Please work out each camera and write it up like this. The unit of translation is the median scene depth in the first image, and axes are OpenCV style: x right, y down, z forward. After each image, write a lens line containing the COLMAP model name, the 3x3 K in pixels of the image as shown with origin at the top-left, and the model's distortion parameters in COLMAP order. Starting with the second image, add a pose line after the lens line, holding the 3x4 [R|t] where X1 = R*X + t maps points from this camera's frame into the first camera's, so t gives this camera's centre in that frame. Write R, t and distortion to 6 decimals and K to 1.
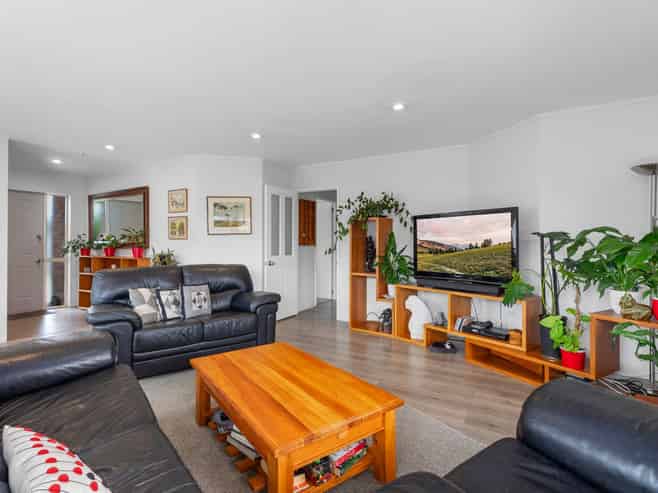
lens RADIAL K [[332.3, 0, 329.0], [0, 332.3, 246.5], [0, 0, 1]] dist [0.001169, 0.000284]
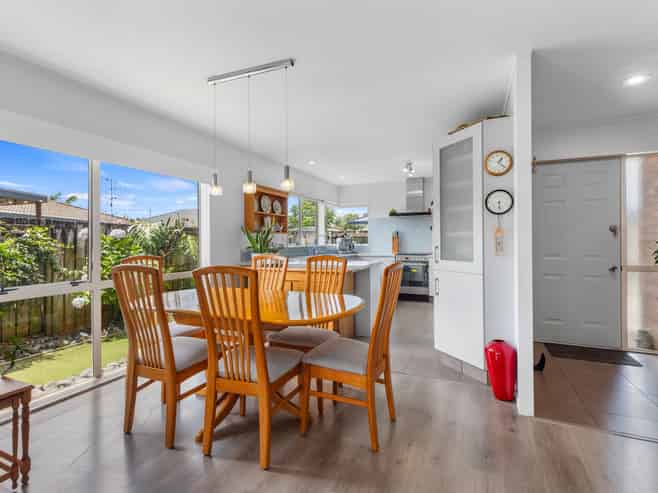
lens RADIAL K [[332.3, 0, 329.0], [0, 332.3, 246.5], [0, 0, 1]] dist [0.001169, 0.000284]
pose [[0.079979, -0.010230, -0.996744, -0.314446], [0.011700, 0.999888, -0.009323, 0.002482], [0.996728, -0.010917, 0.080090, 0.440297]]
